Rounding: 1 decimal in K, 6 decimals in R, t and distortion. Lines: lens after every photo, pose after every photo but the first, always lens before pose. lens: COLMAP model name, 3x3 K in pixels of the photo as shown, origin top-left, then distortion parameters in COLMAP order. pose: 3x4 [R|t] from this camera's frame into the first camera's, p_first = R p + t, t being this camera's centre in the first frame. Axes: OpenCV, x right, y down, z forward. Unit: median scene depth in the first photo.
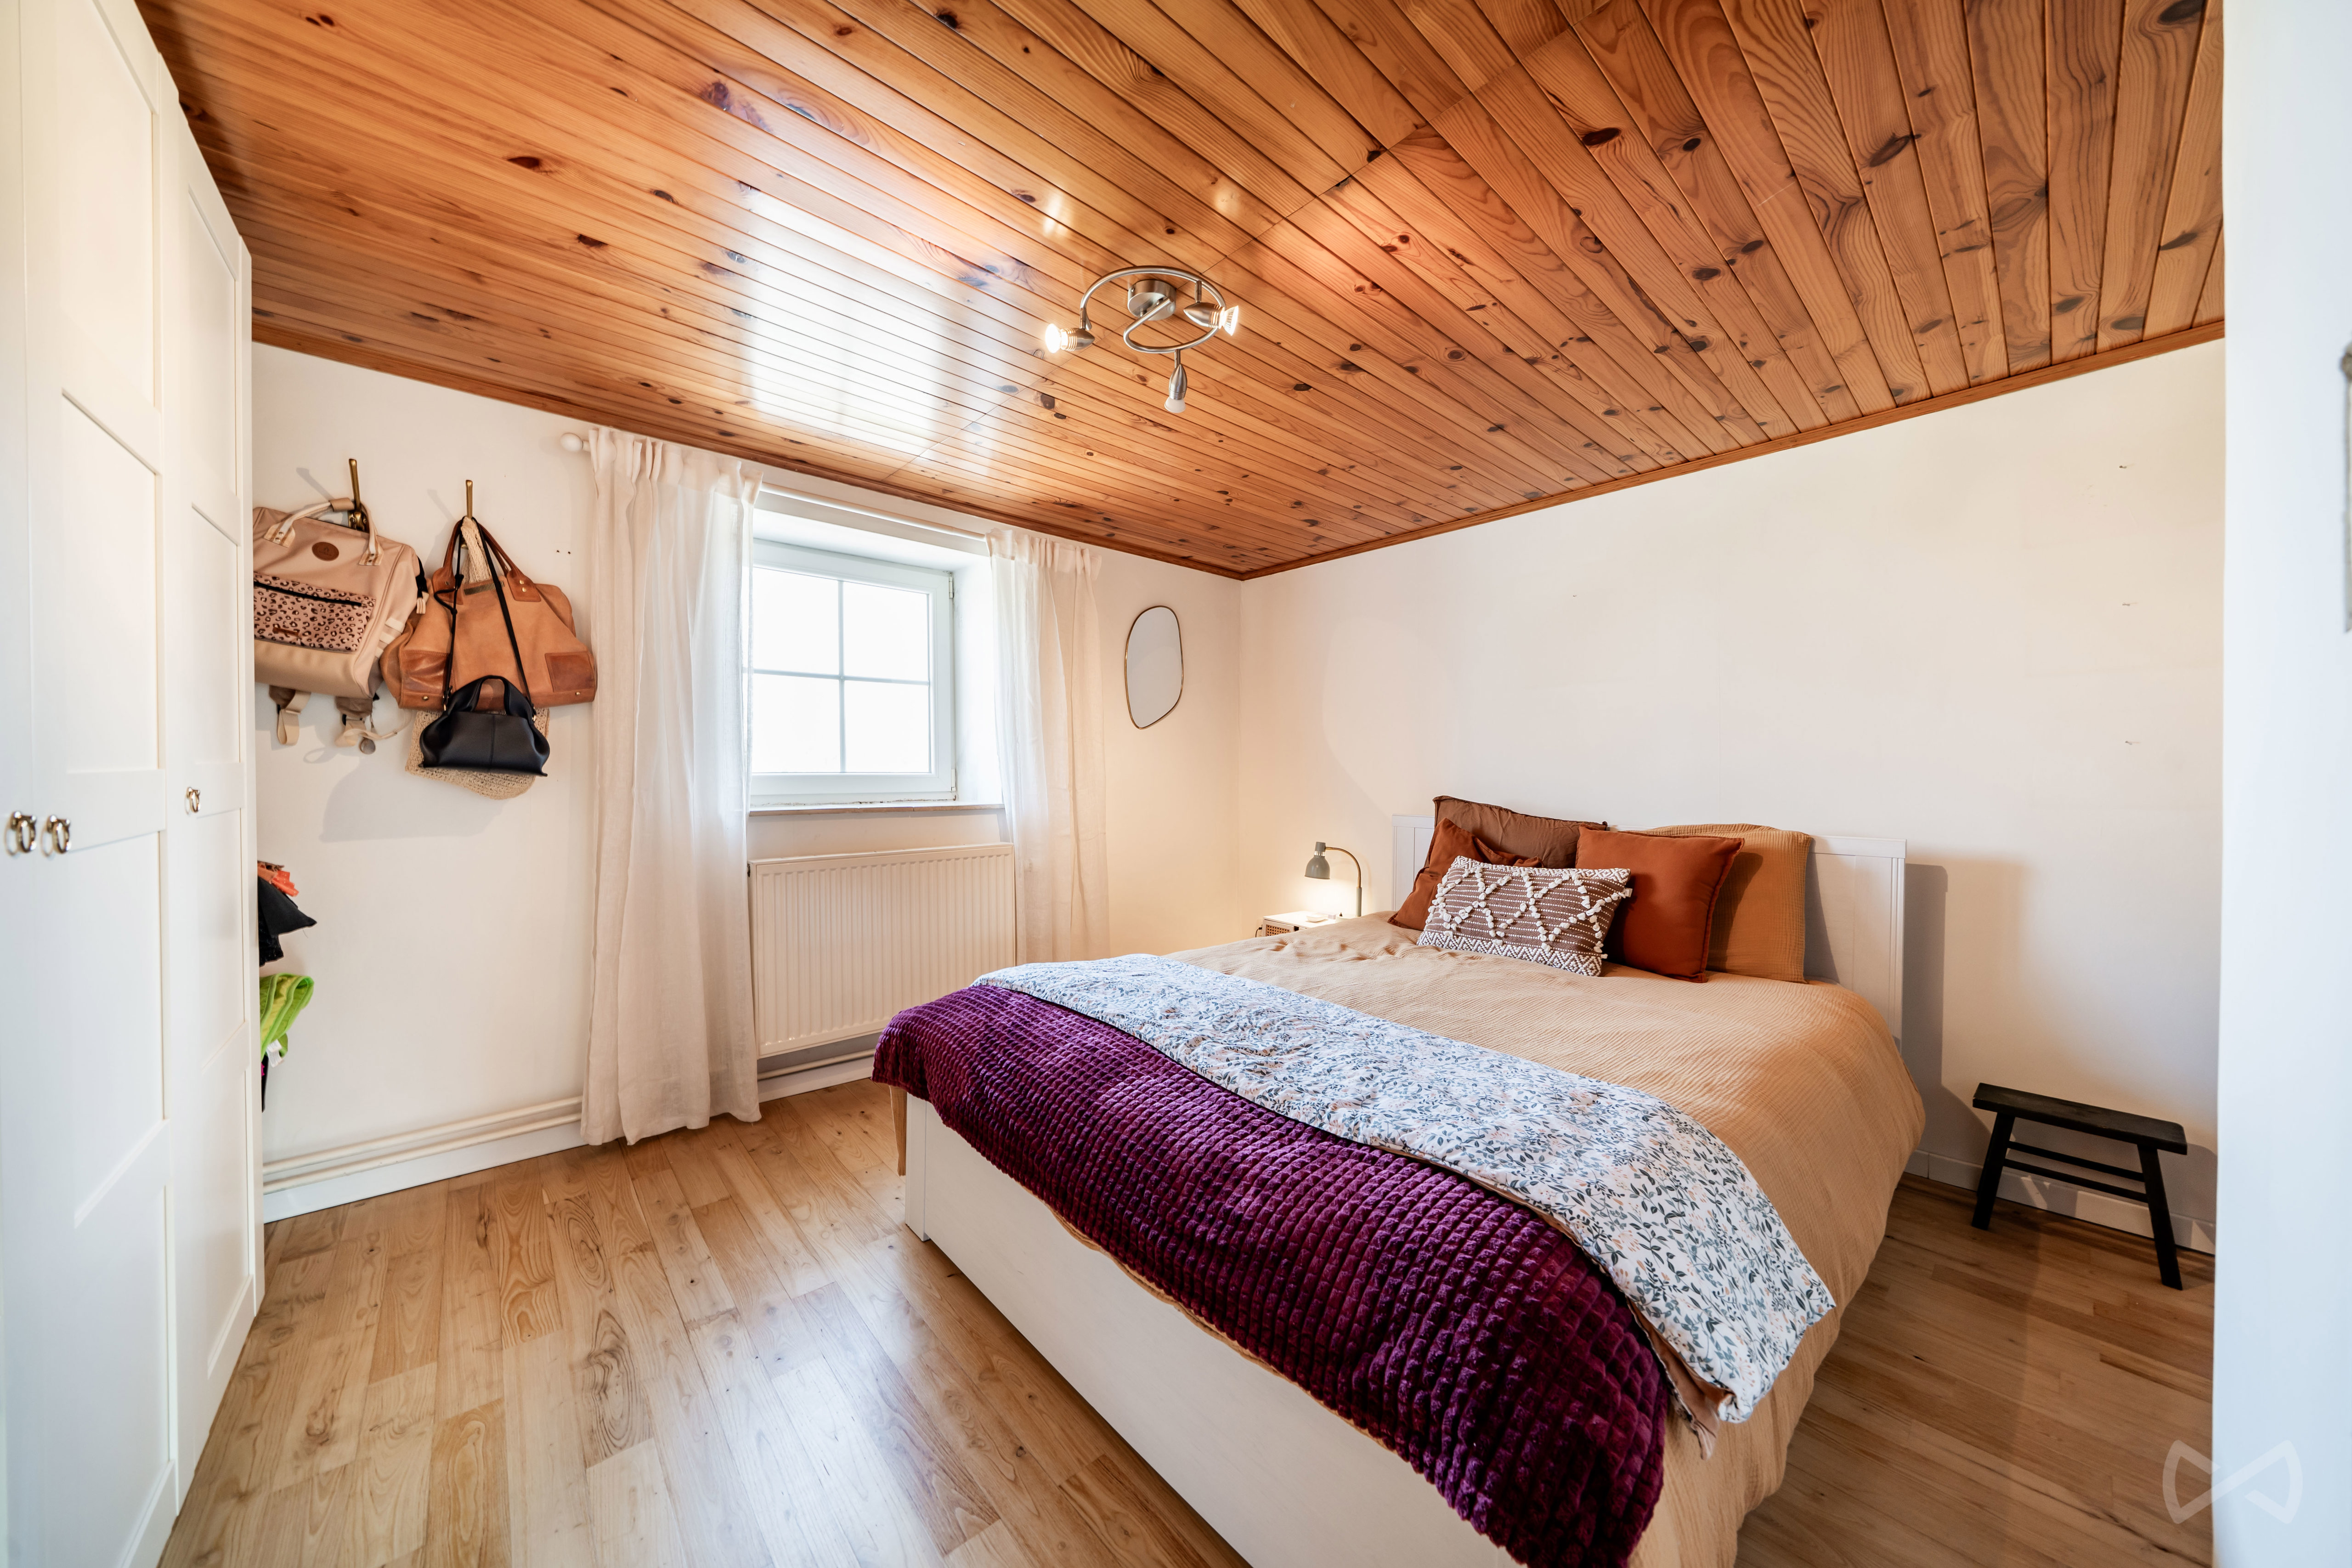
lens RADIAL K [[806.4, 0, 1176.9], [0, 806.4, 778.1], [0, 0, 1]] dist [-0.003195, -0.000191]
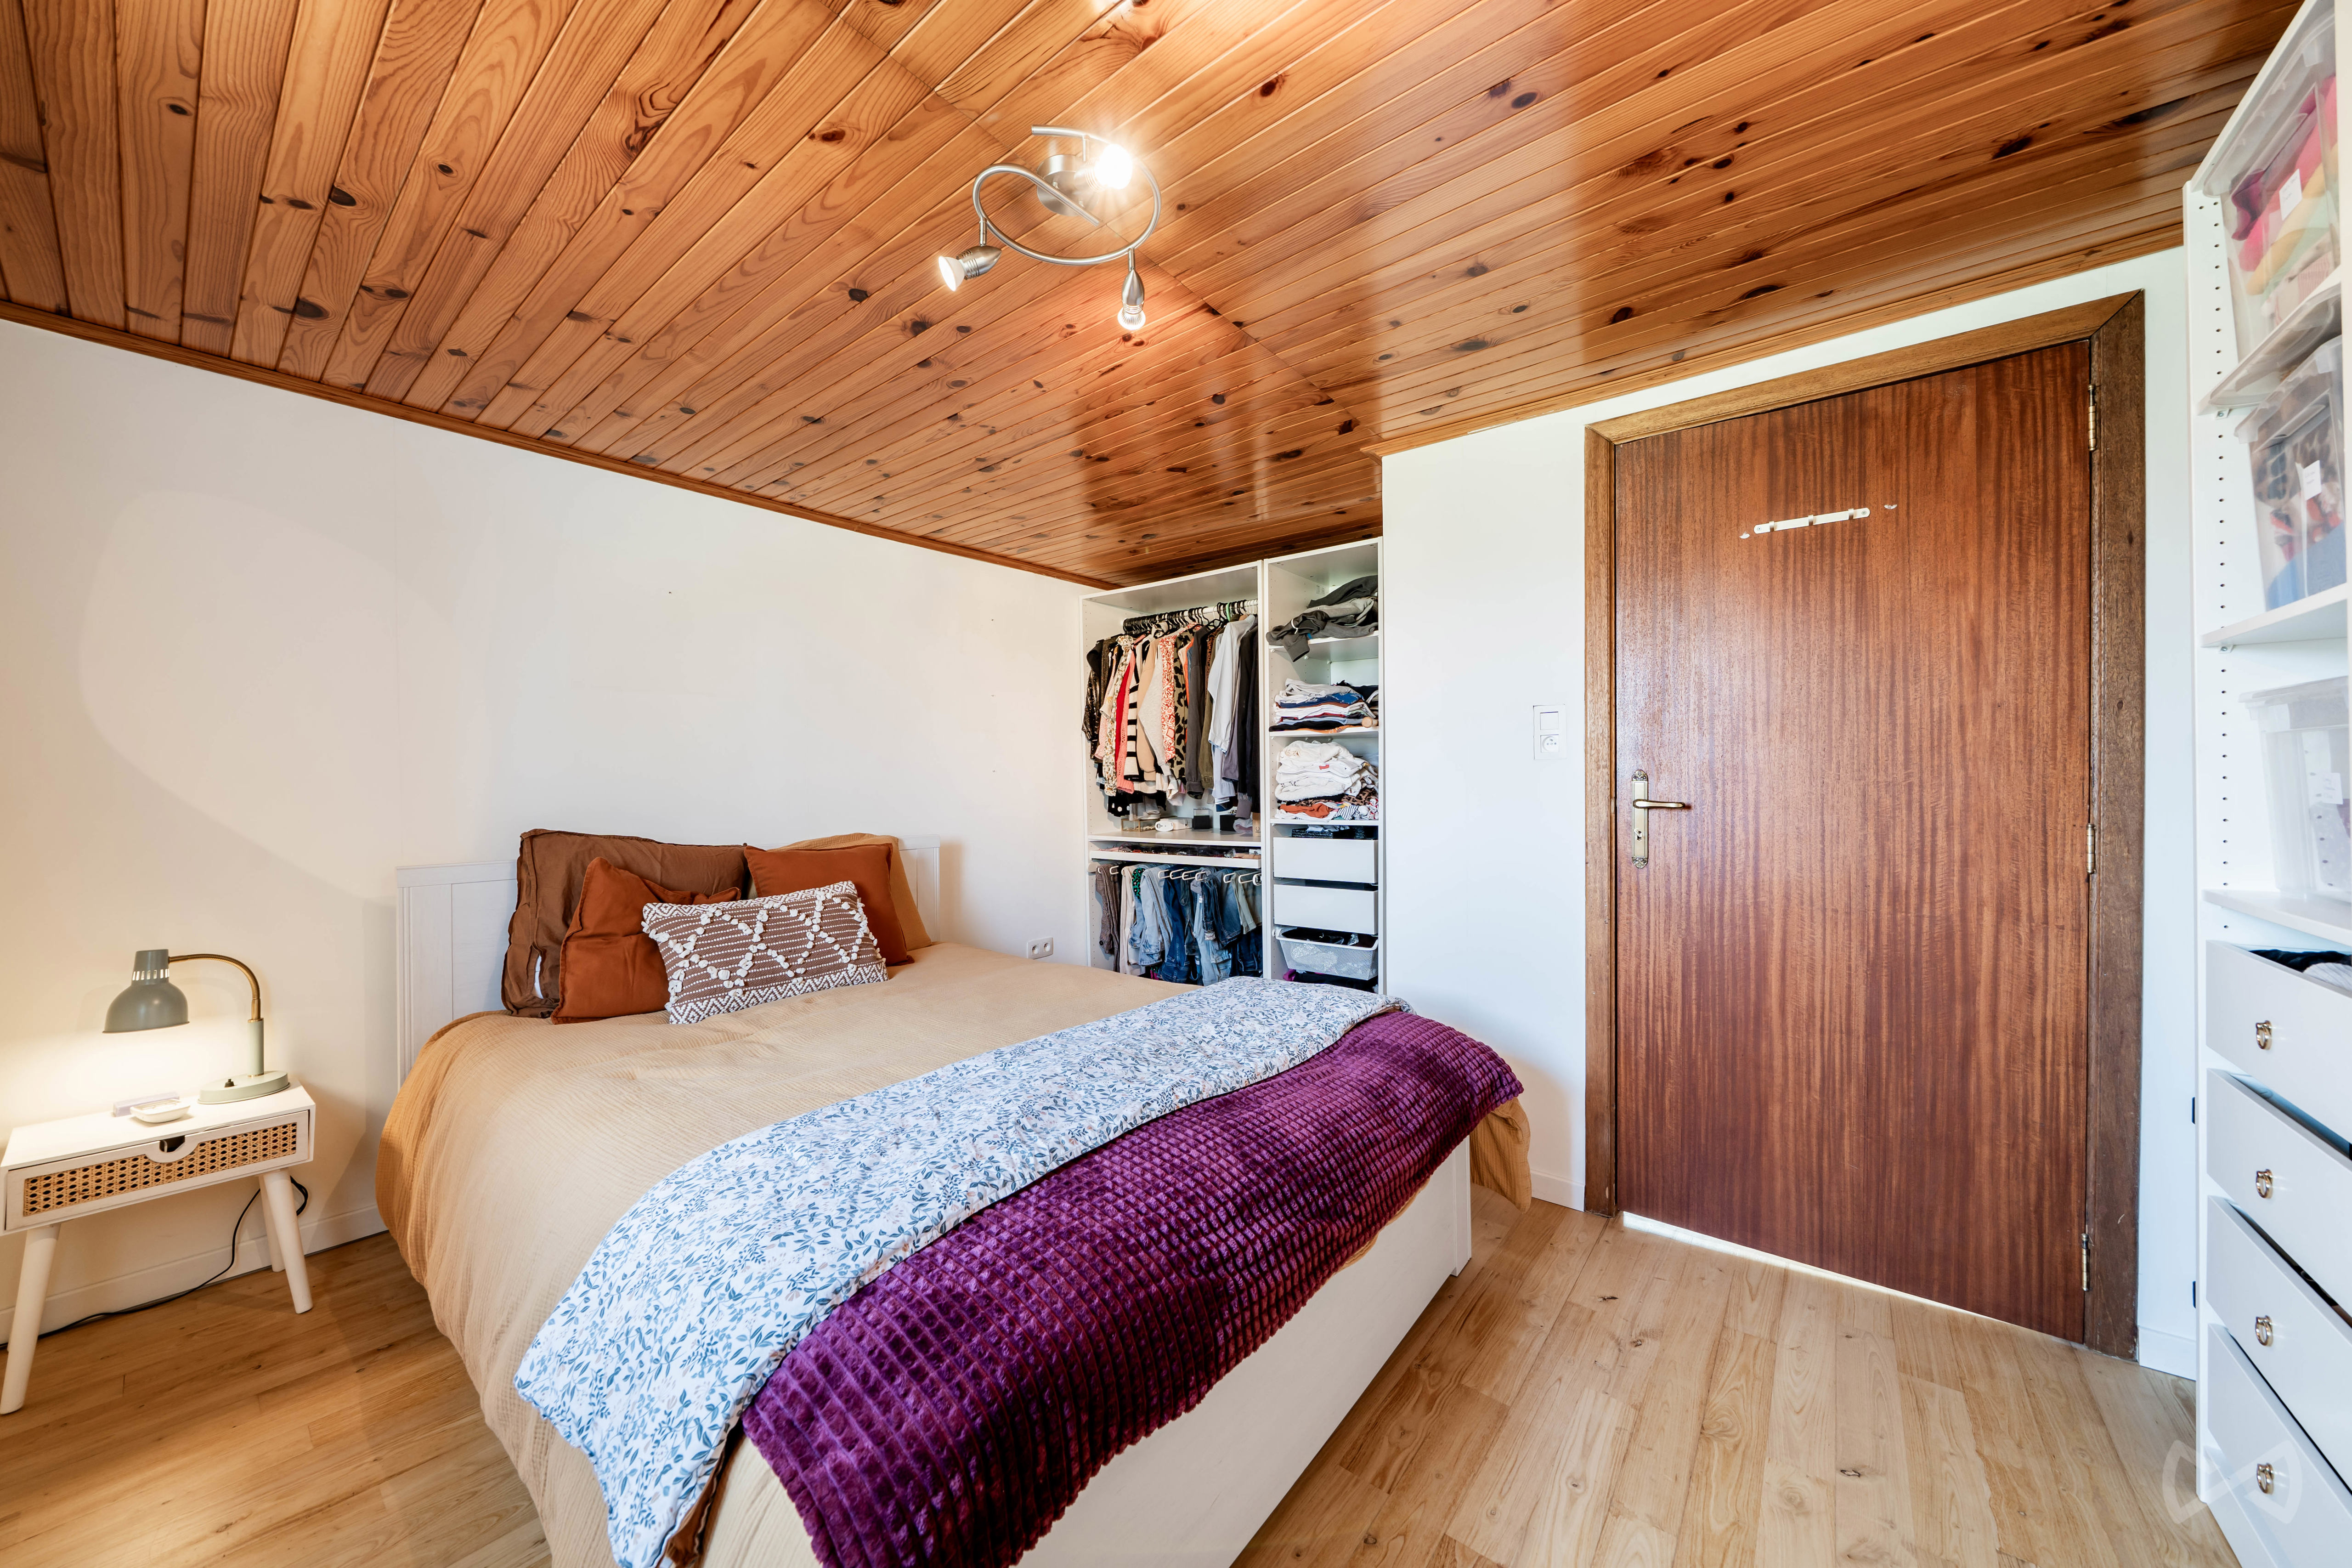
lens RADIAL K [[806.4, 0, 1178.3], [0, 806.4, 780.6], [0, 0, 1]] dist [-0.003195, -0.000191]
pose [[-0.169195, -0.001760, 0.985581, -0.571682], [0.015022, 0.999878, 0.004365, -0.019289], [-0.985468, 0.015544, -0.169147, 0.733441]]
